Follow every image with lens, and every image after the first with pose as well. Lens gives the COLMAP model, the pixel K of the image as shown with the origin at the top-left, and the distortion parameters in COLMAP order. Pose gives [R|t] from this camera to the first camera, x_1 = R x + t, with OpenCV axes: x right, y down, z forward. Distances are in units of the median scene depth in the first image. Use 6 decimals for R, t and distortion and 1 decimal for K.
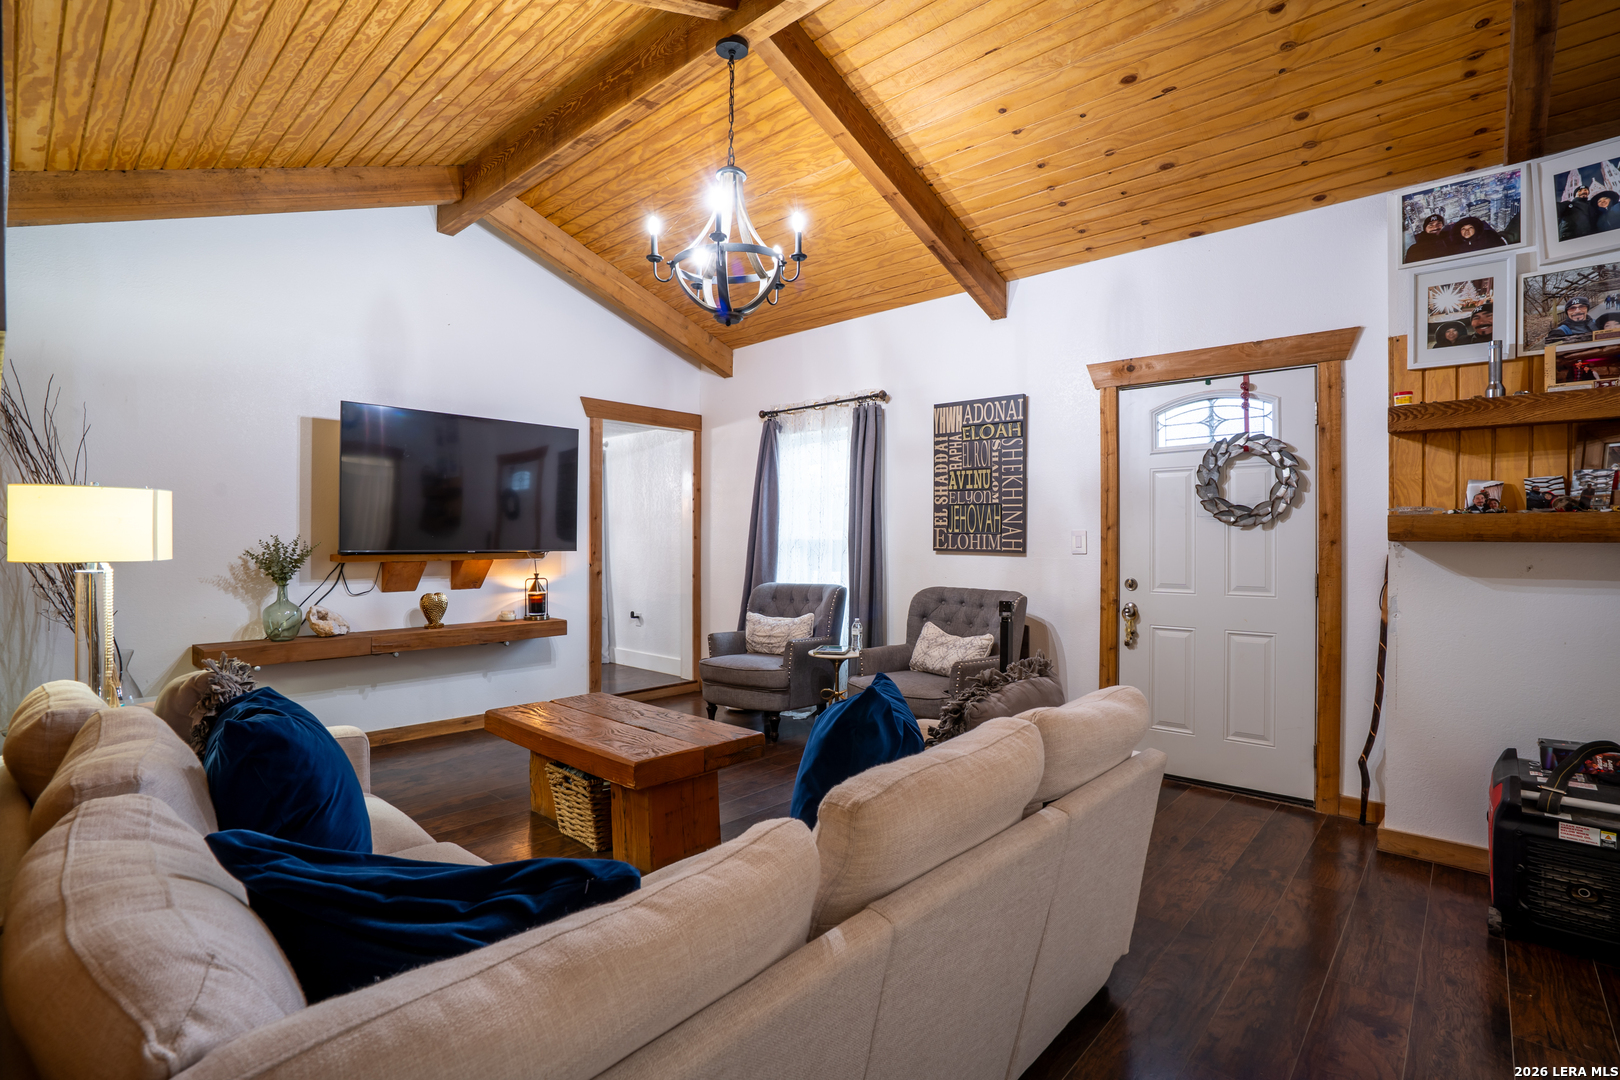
lens RADIAL K [[768.4, 0, 810.2], [0, 768.4, 533.4], [0, 0, 1]] dist [-0.070525, 0.024486]
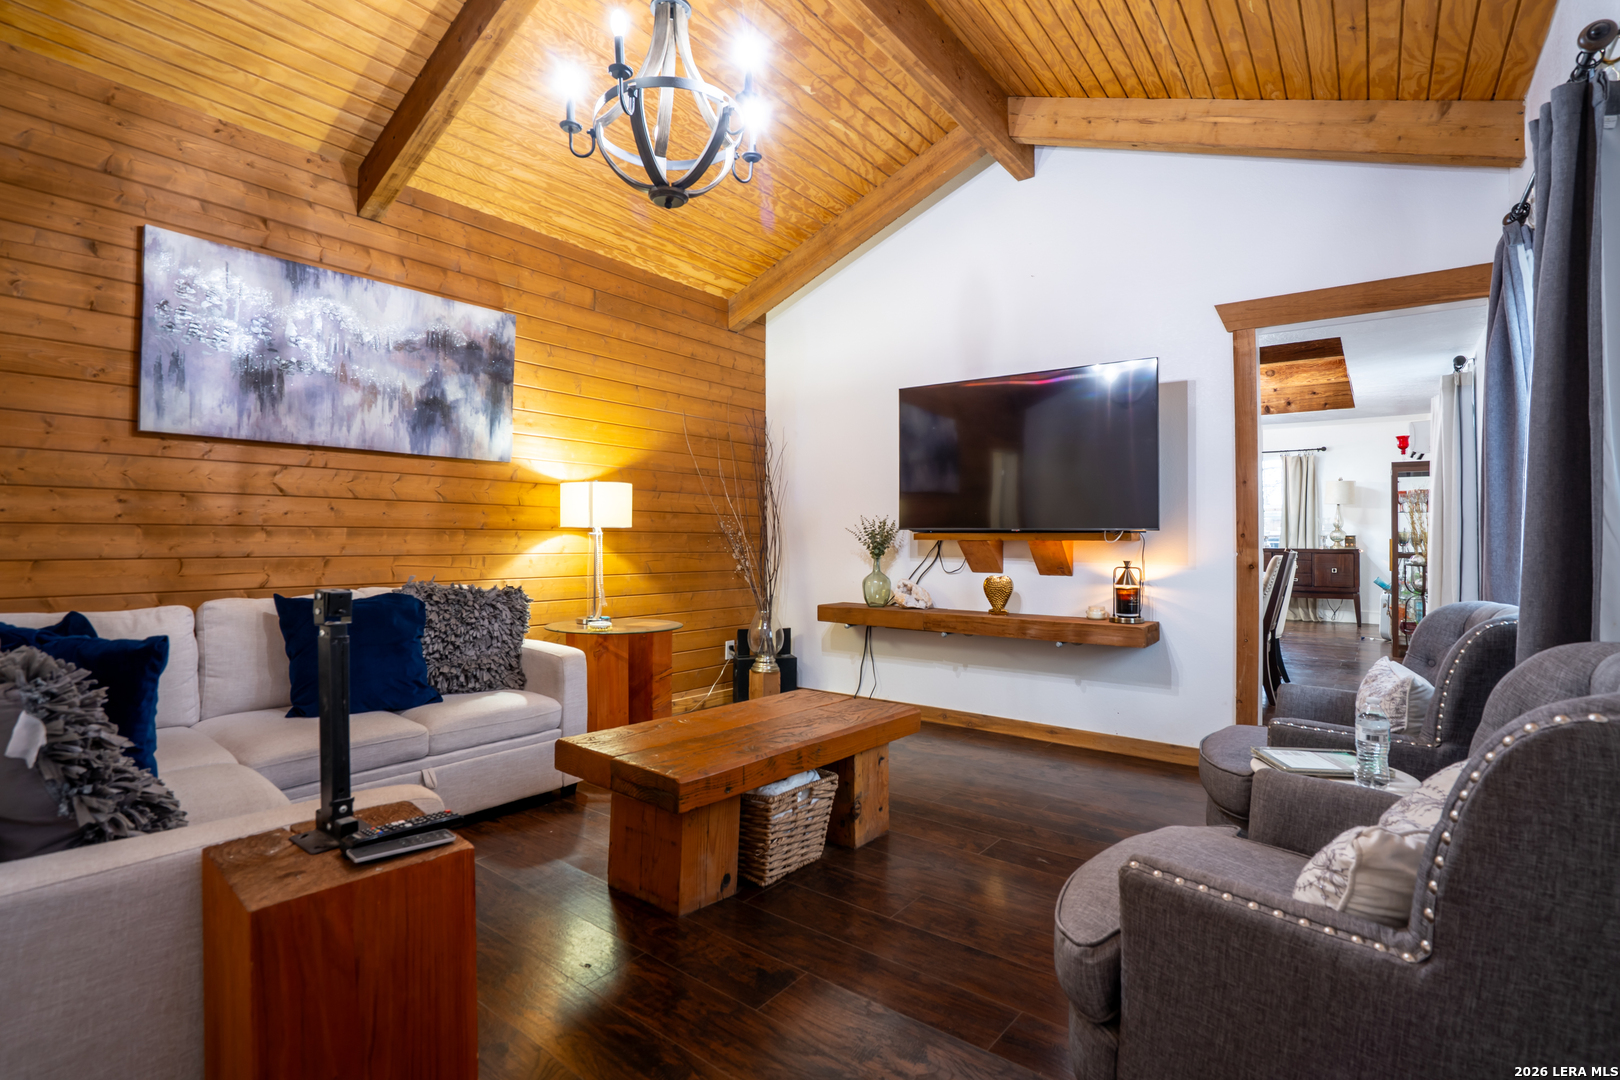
lens RADIAL K [[761.6, 0, 809.3], [0, 761.6, 508.9], [0, 0, 1]] dist [-0.000458, -0.000024]
pose [[0.102436, -0.036706, -0.994062, 0.396678], [0.002067, 0.999325, -0.036687, 0.030591], [0.994737, 0.001703, 0.102443, 0.666958]]
